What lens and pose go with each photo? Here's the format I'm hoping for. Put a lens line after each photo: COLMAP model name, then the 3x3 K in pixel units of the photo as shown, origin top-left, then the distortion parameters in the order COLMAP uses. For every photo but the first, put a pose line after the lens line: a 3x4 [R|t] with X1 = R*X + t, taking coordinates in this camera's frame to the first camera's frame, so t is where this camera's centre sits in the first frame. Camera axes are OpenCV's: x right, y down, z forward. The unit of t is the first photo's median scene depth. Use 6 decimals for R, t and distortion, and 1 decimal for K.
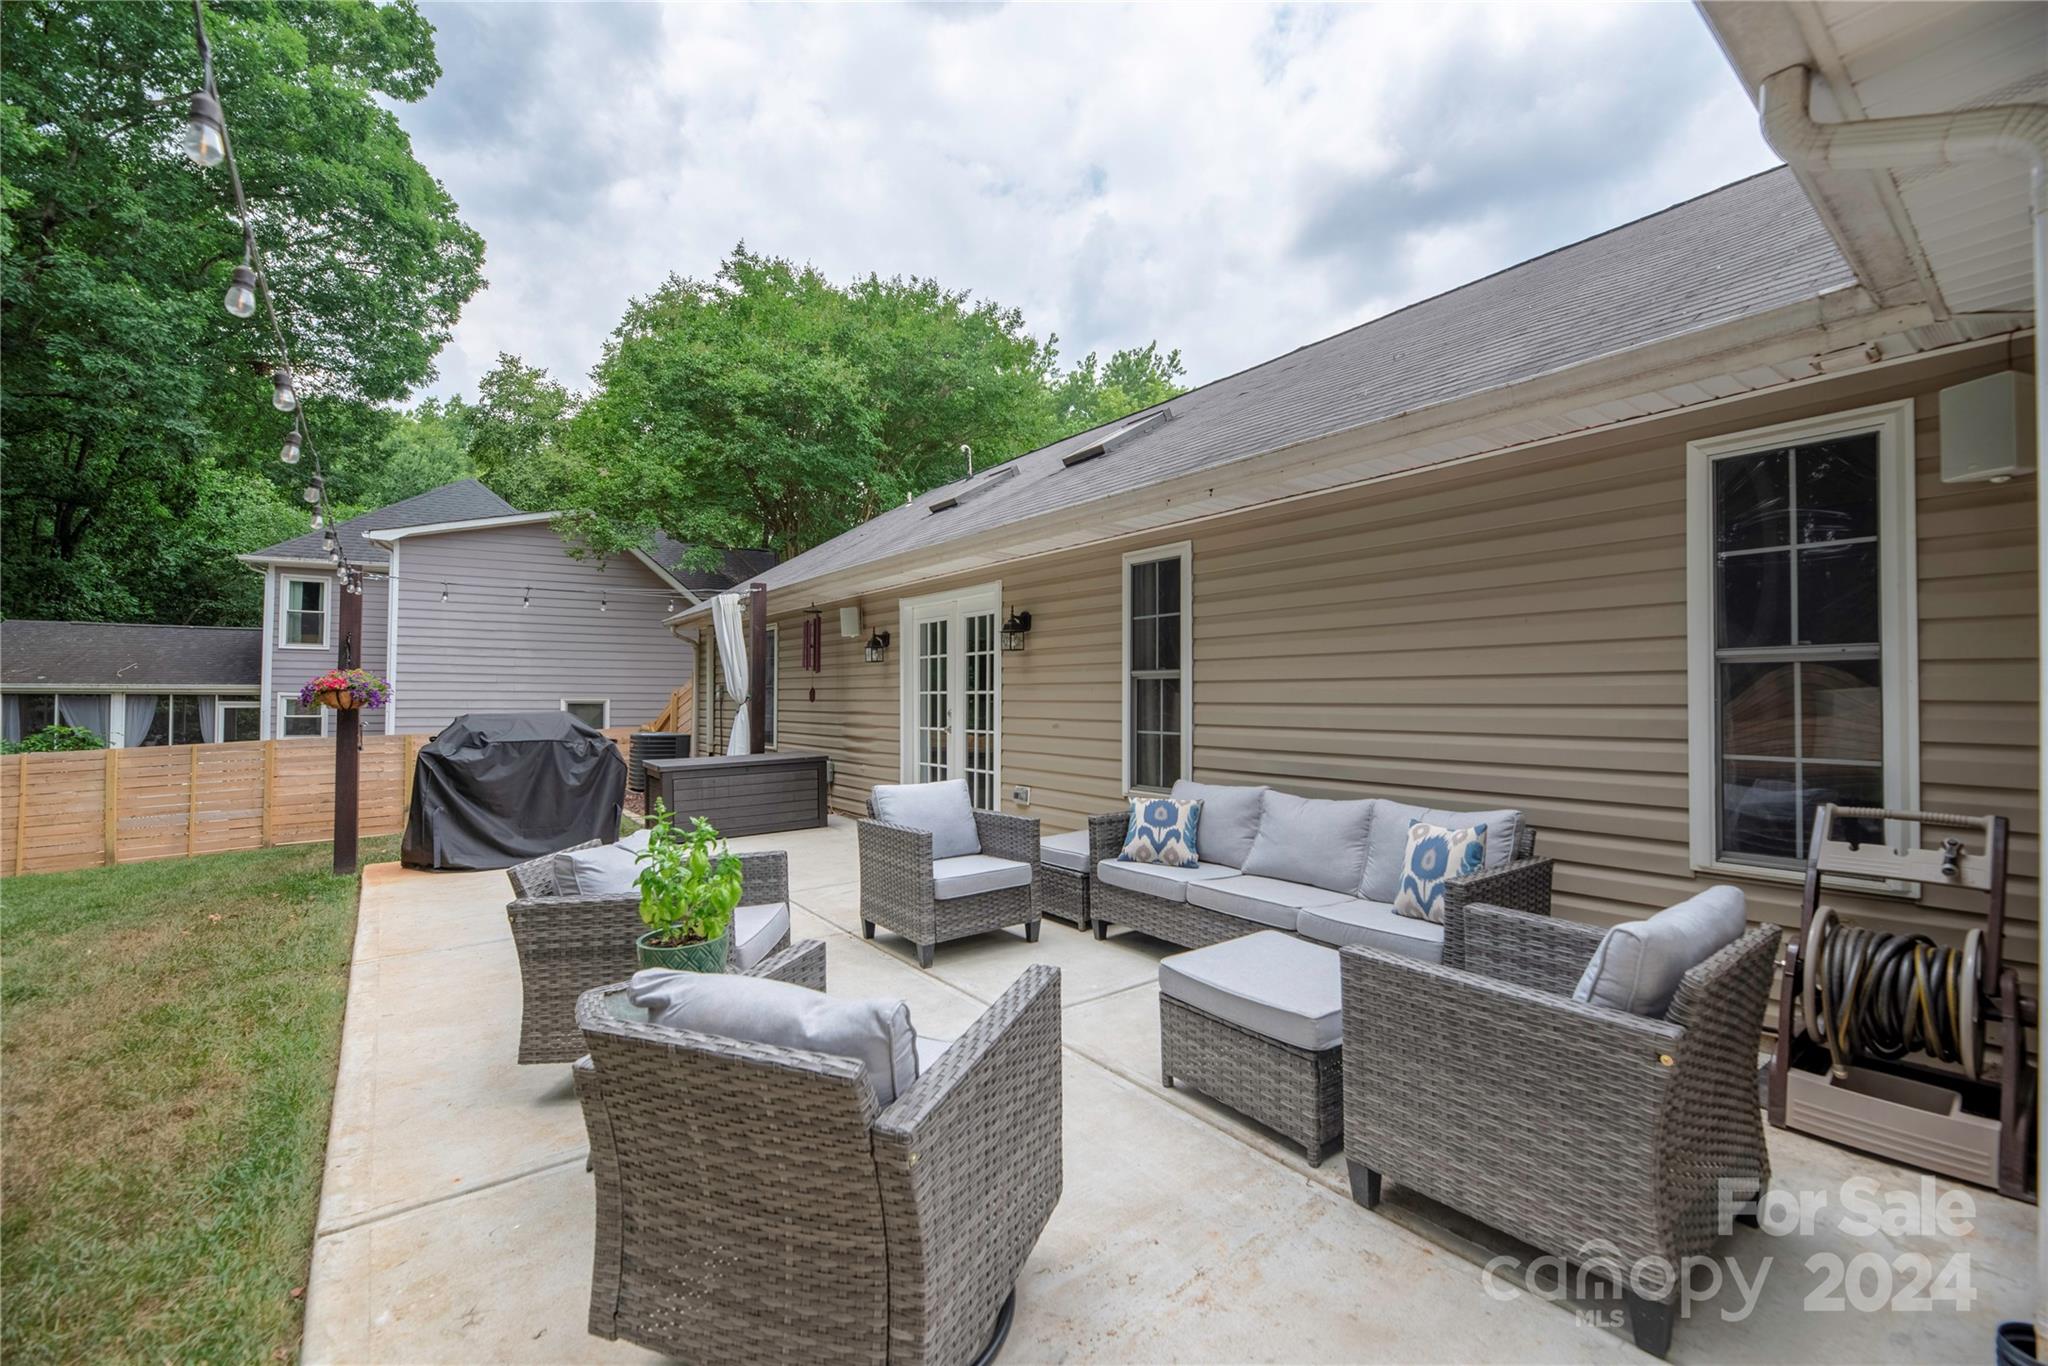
lens RADIAL K [[836.7, 0, 1033.2], [0, 836.7, 688.3], [0, 0, 1]] dist [-0.000638, 0.000181]
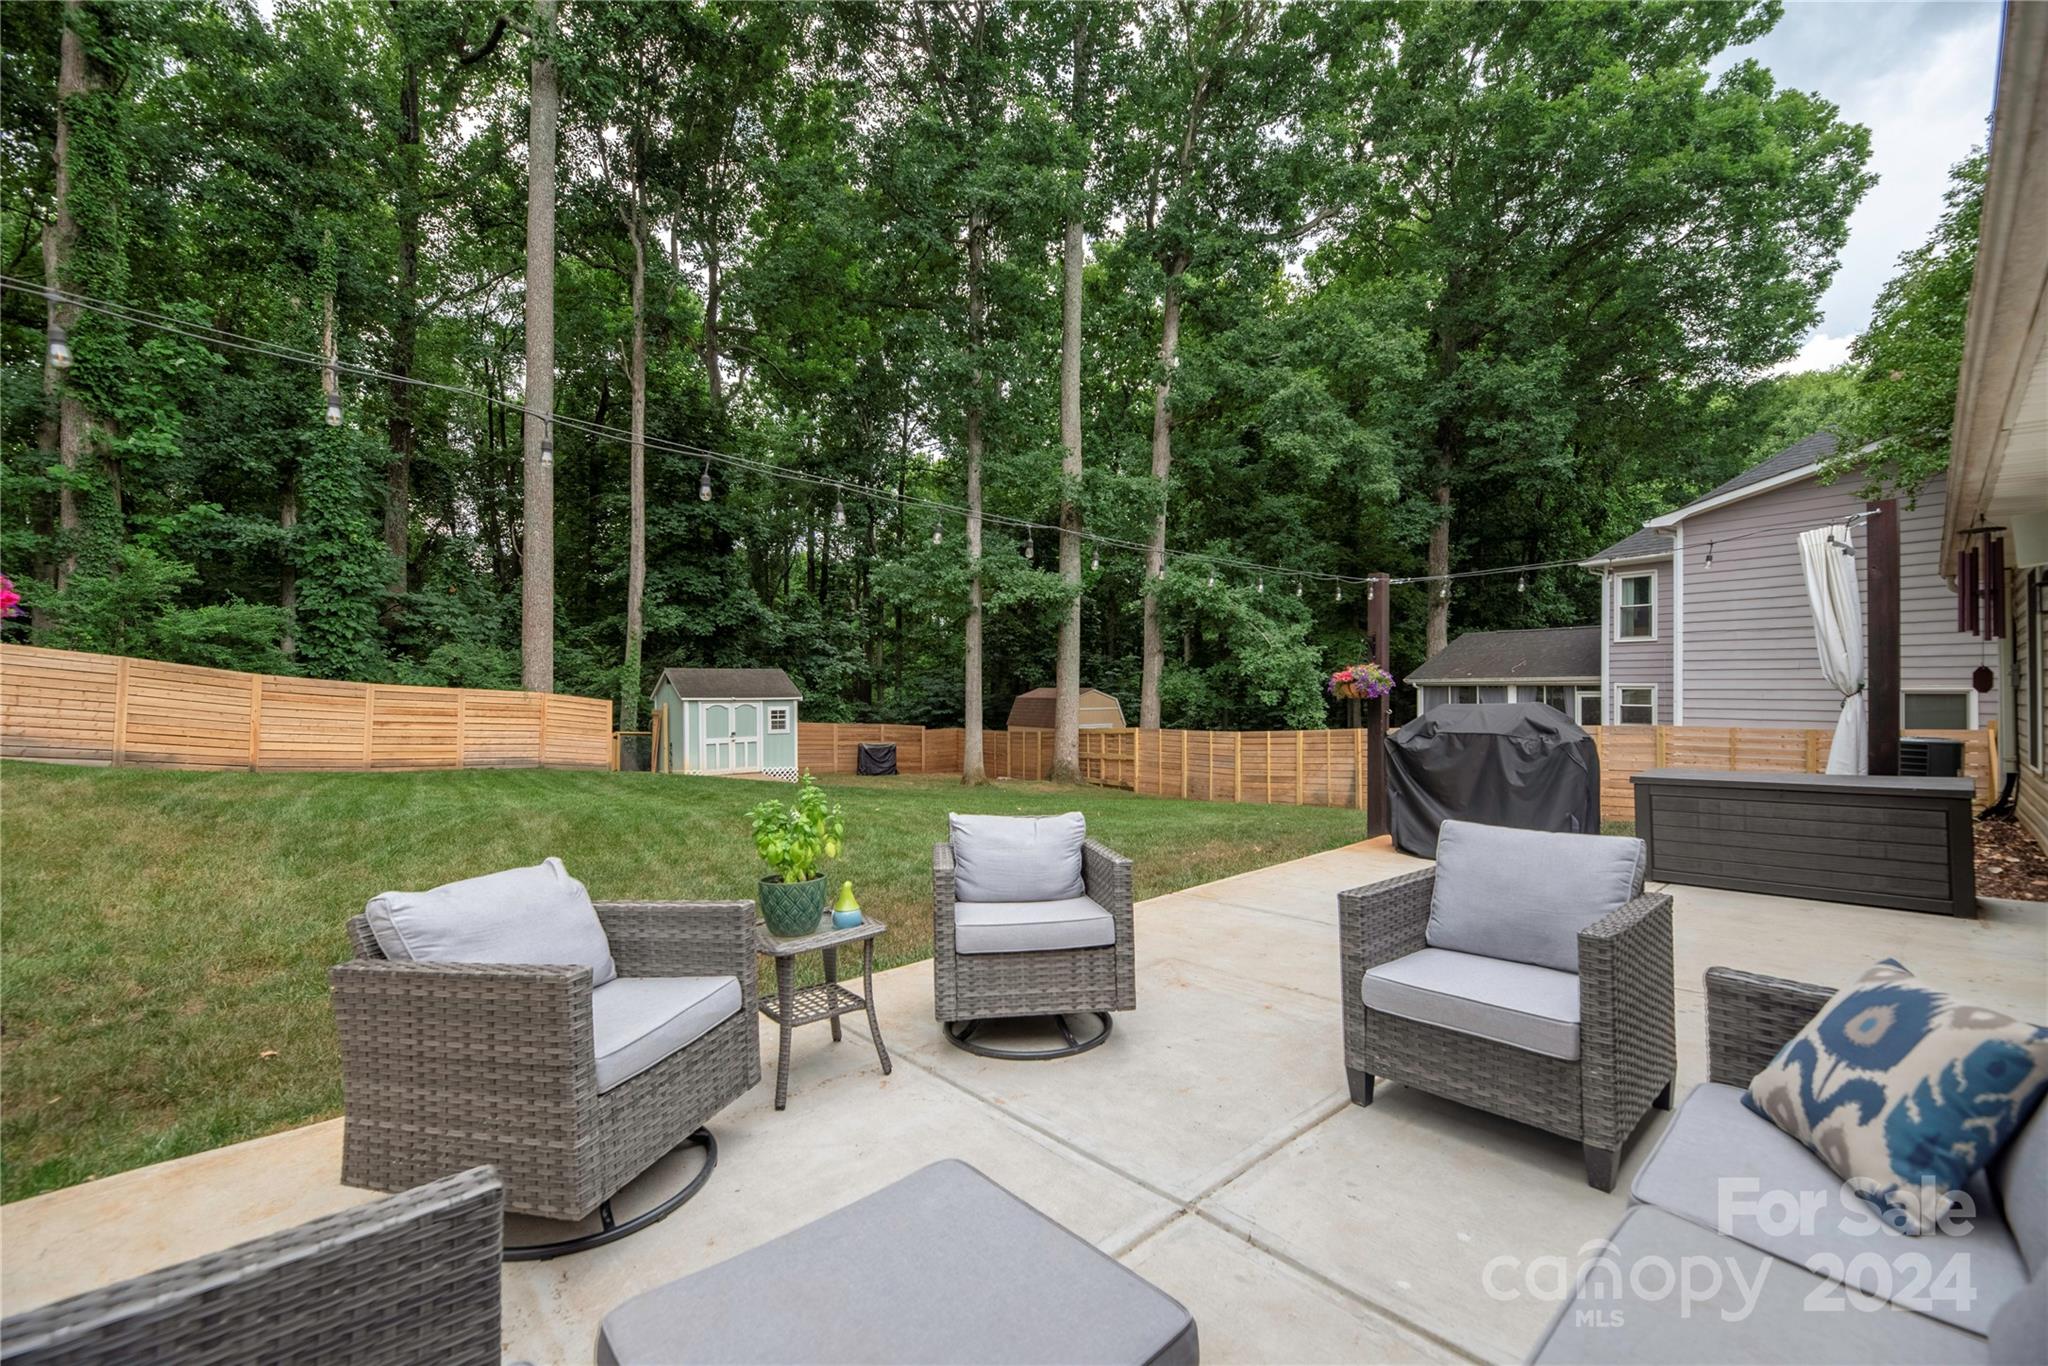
lens RADIAL K [[836.7, 0, 1023.6], [0, 836.7, 676.1], [0, 0, 1]] dist [-0.000638, 0.000181]
pose [[0.105585, -0.018814, -0.994232, 0.092685], [0.016251, 0.999720, -0.017192, 0.002040], [0.994278, -0.014342, 0.105861, 0.128172]]
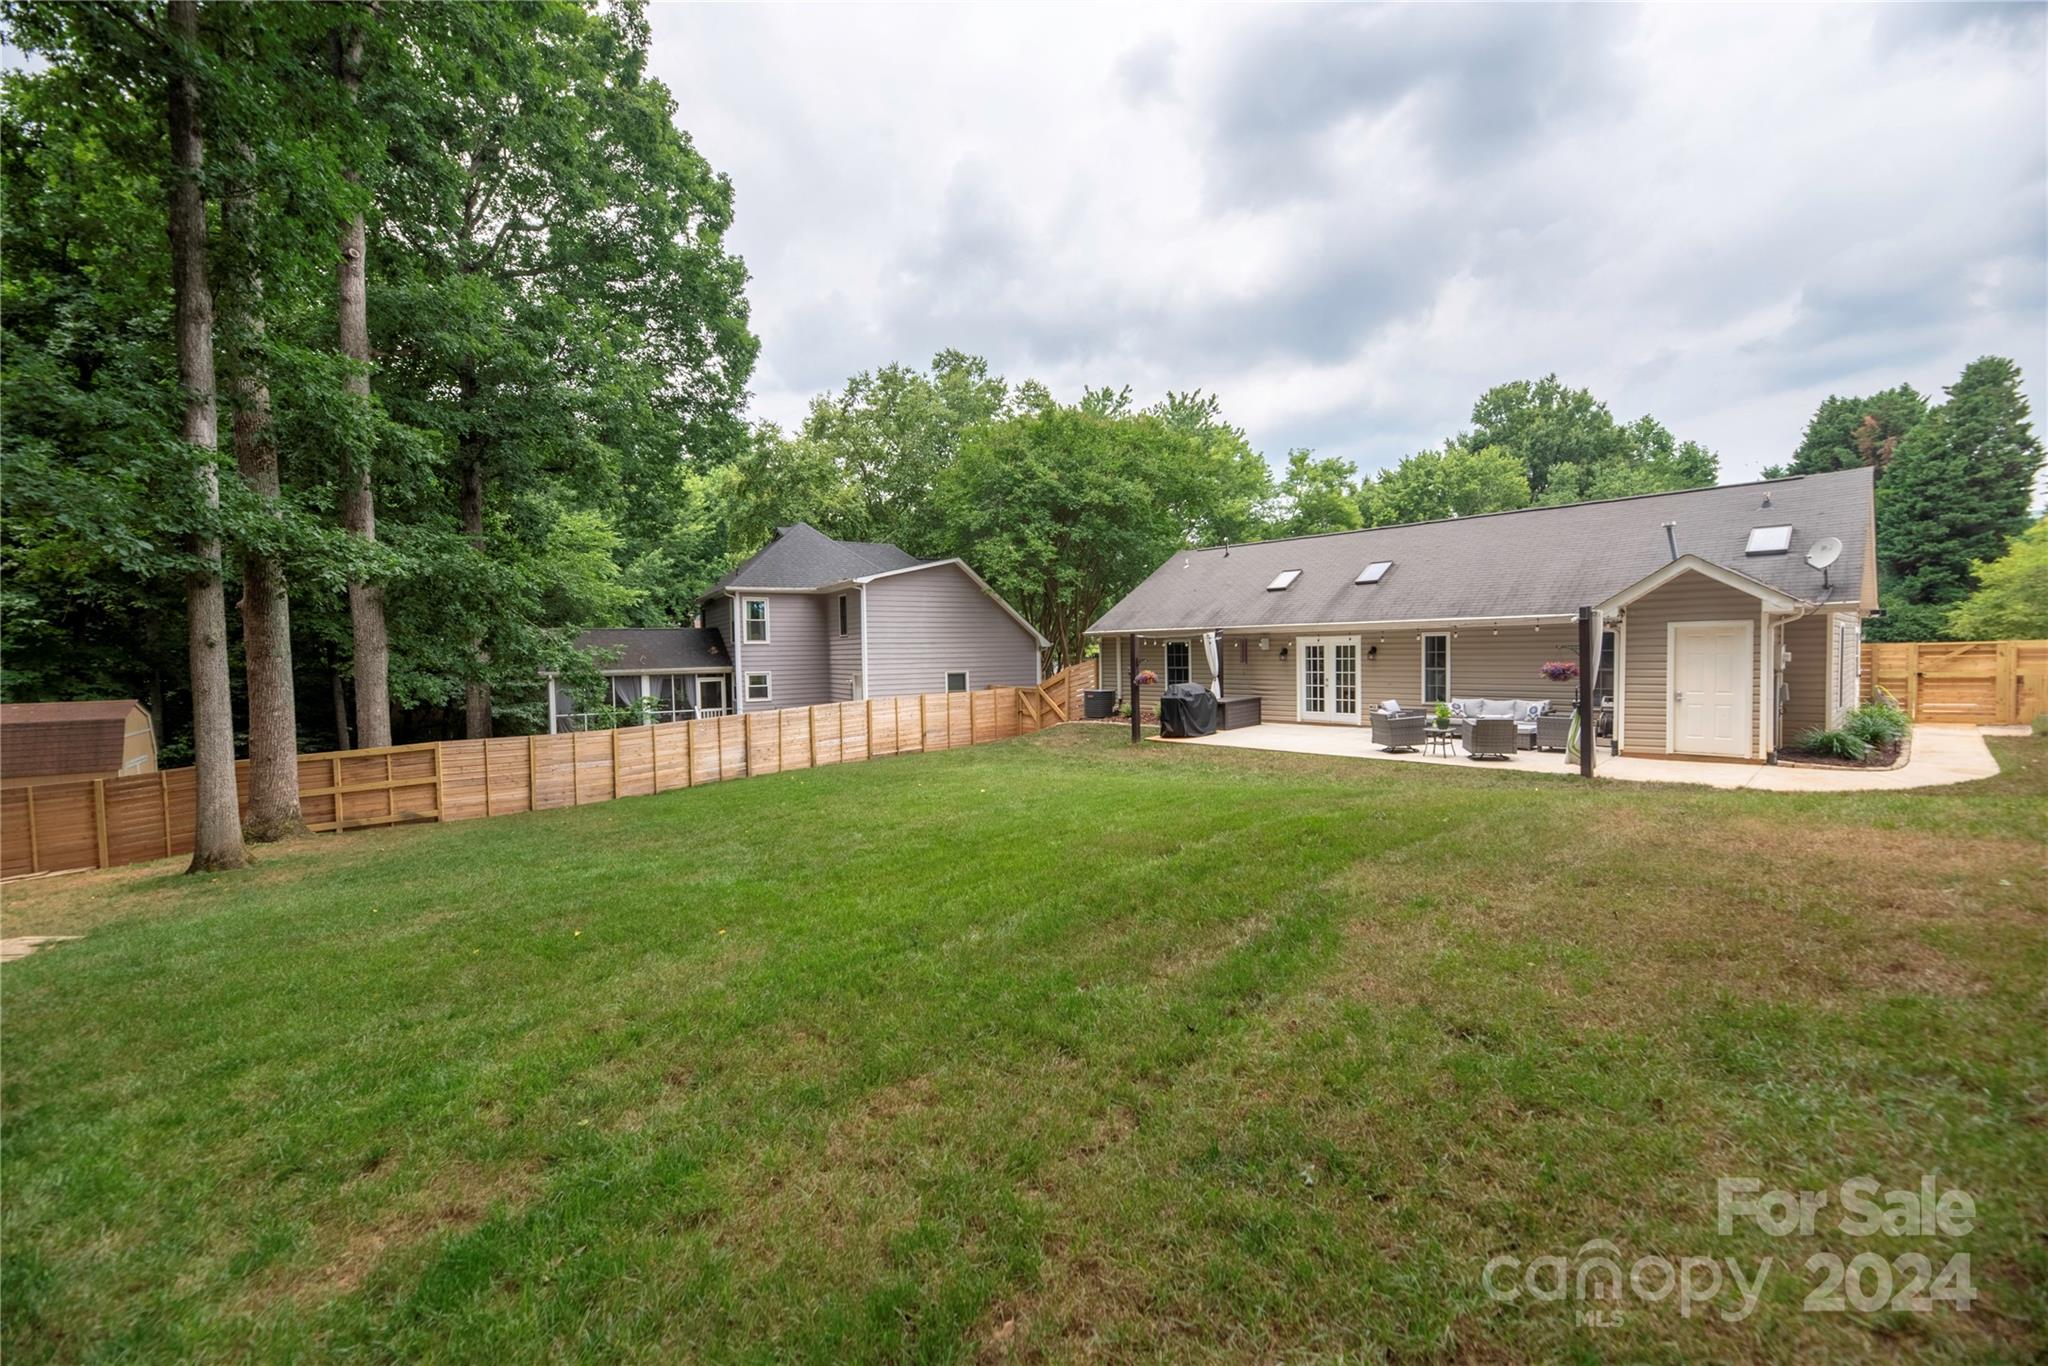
lens RADIAL K [[836.7, 0, 1017.3], [0, 836.7, 683.6], [0, 0, 1]] dist [-0.000638, 0.000181]
pose [[0.996358, -0.025385, 0.081403, -0.522967], [0.020833, 0.998197, 0.056289, -0.052353], [-0.082685, -0.054389, 0.995091, -0.648509]]
